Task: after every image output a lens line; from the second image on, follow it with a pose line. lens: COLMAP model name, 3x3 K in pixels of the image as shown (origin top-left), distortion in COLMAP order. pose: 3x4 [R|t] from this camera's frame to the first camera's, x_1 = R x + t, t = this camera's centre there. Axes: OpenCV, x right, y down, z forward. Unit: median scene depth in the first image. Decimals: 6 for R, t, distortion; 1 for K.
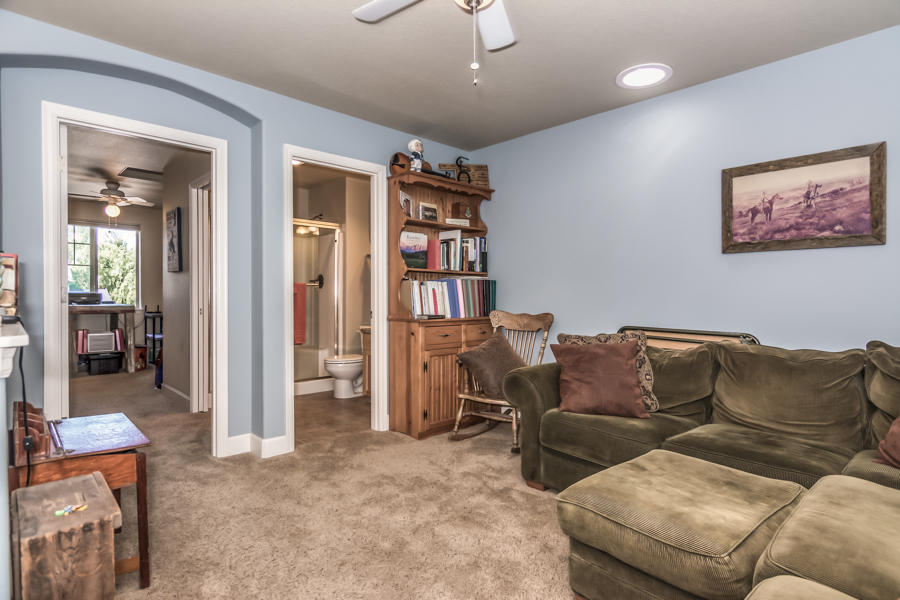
lens RADIAL K [[478.0, 0, 446.0], [0, 478.0, 298.7], [0, 0, 1]] dist [-0.000790, -0.000224]
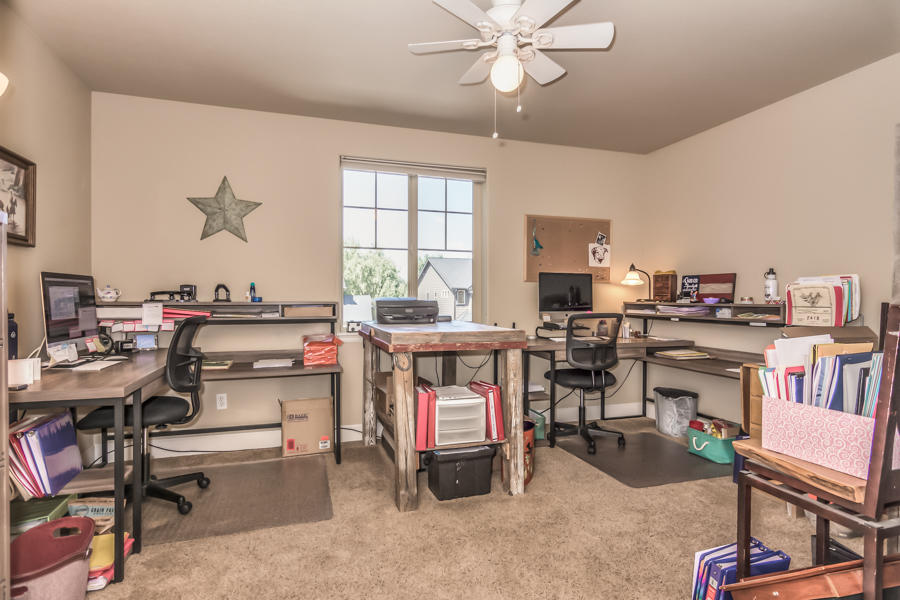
lens RADIAL K [[478.0, 0, 446.0], [0, 478.0, 298.7], [0, 0, 1]] dist [-0.000790, -0.000224]
pose [[0.901270, -0.002414, -0.433250, -0.303298], [-0.002326, 0.999943, -0.010412, -0.004578], [0.433251, 0.010391, 0.901213, 0.341522]]
